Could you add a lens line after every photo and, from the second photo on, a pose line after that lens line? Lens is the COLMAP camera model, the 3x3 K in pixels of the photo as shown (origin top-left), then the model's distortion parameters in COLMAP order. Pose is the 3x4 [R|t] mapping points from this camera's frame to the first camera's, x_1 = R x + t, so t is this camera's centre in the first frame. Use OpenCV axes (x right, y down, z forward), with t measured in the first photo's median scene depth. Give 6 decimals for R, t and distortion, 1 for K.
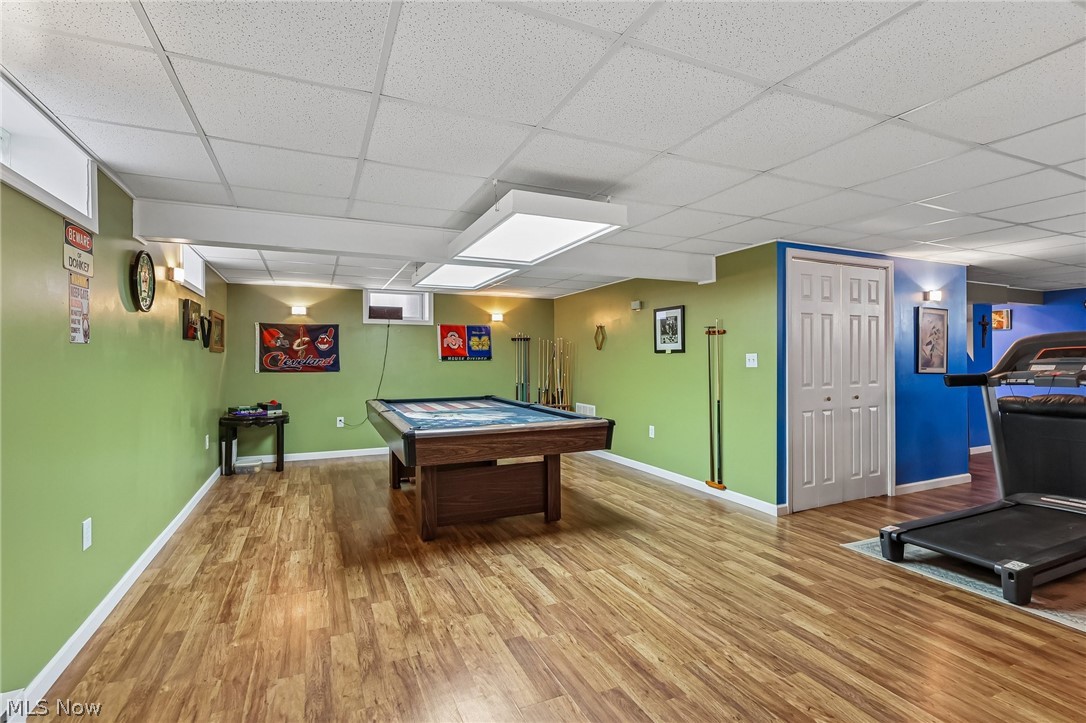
lens RADIAL K [[507.9, 0, 539.8], [0, 507.9, 359.0], [0, 0, 1]] dist [-0.000903, 0.001811]
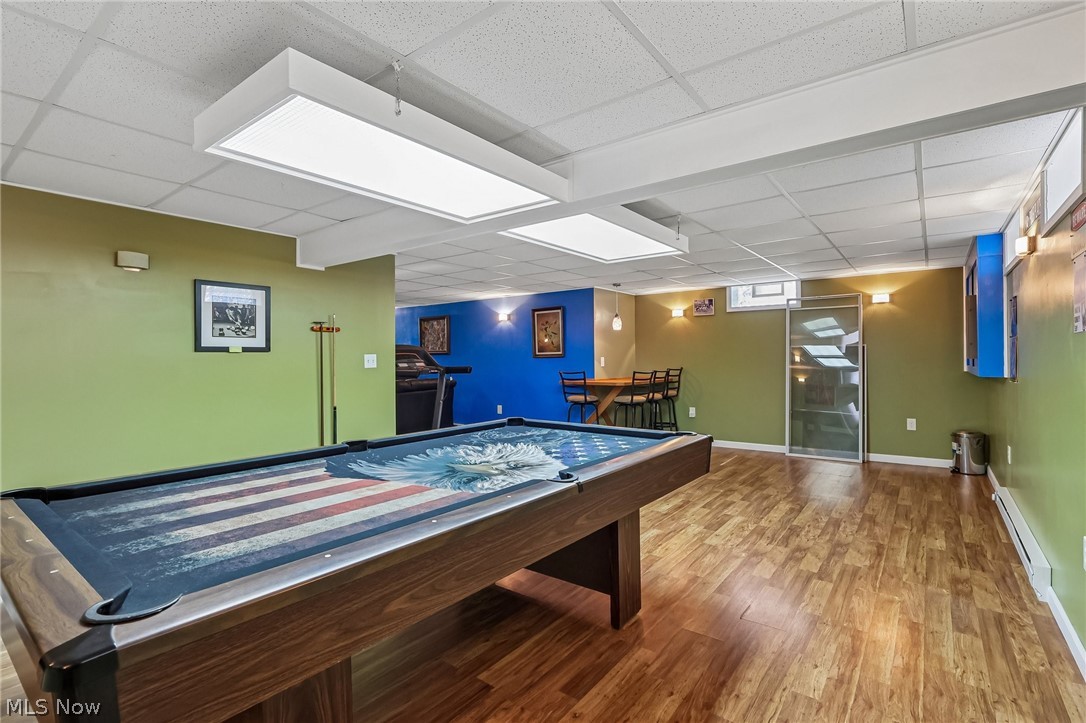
lens RADIAL K [[507.9, 0, 546.1], [0, 507.9, 354.1], [0, 0, 1]] dist [-0.000903, 0.001811]
pose [[-0.481495, 0.013384, 0.876347, -0.929282], [0.010597, 0.999899, -0.009449, 0.003280], [-0.876385, 0.004737, -0.481589, 1.695730]]
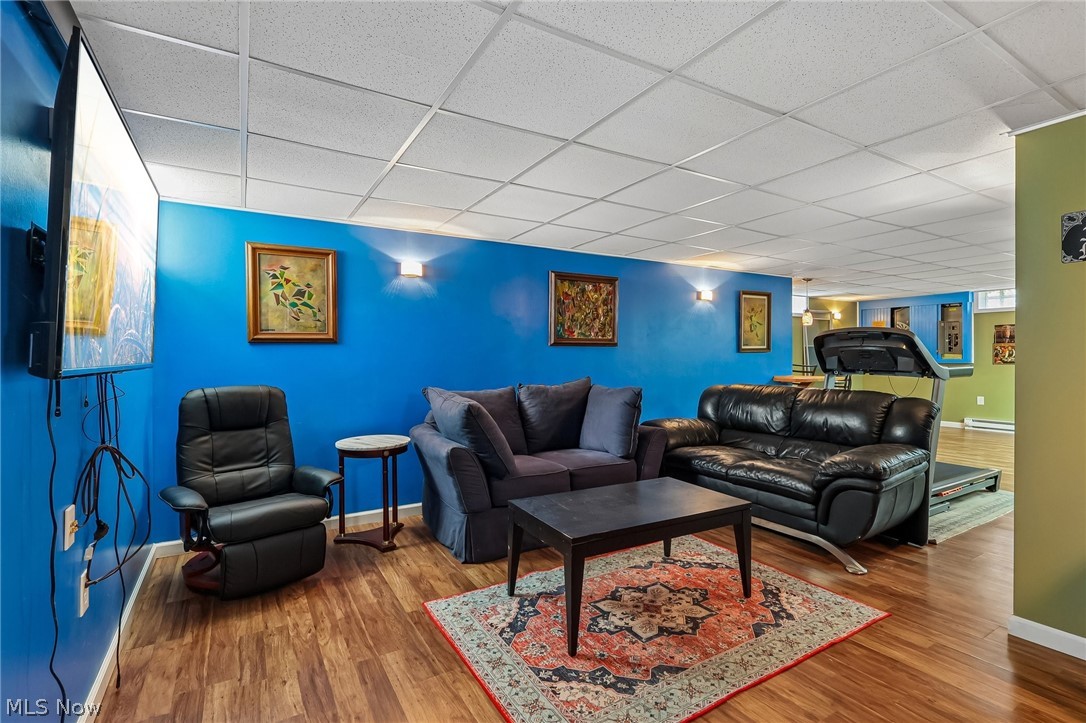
lens RADIAL K [[507.9, 0, 548.7], [0, 507.9, 355.7], [0, 0, 1]] dist [-0.000903, 0.001811]
pose [[-0.992855, 0.010595, -0.118853, 2.205850], [0.010911, 0.999938, -0.002011, 0.006573], [0.118824, -0.003294, -0.992910, 2.402846]]
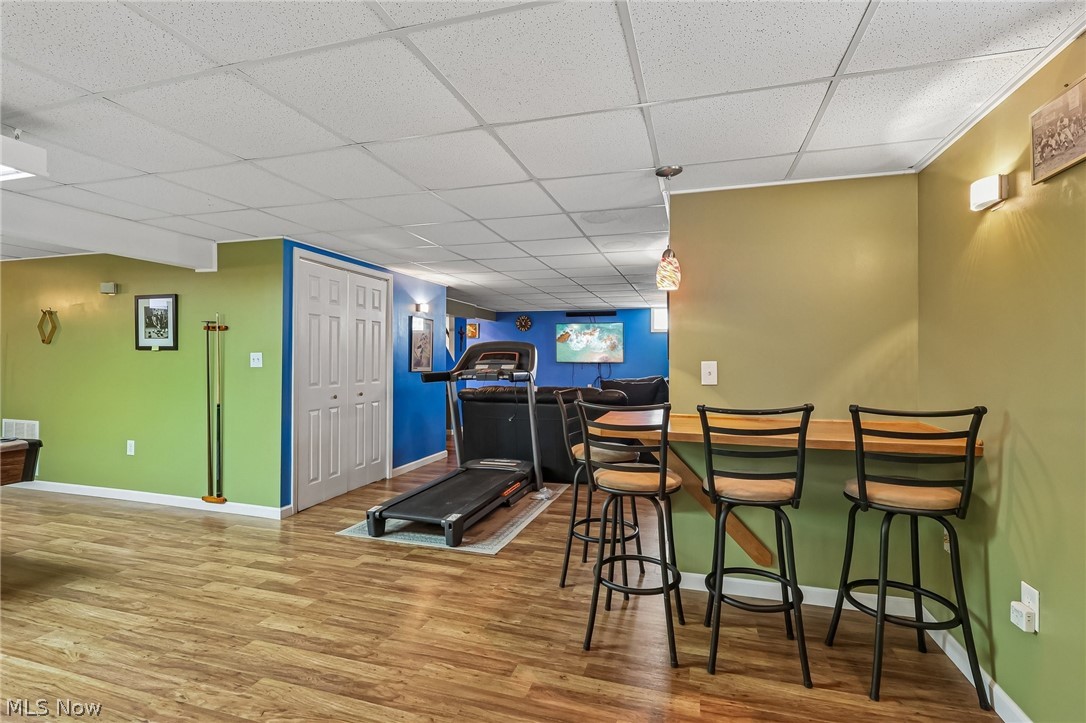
lens RADIAL K [[507.9, 0, 544.6], [0, 507.9, 361.1], [0, 0, 1]] dist [-0.000903, 0.001811]
pose [[0.659192, 0.005811, 0.751952, 0.087610], [-0.009481, 0.999955, 0.000584, -0.000901], [-0.751915, -0.007514, 0.659218, -0.034452]]
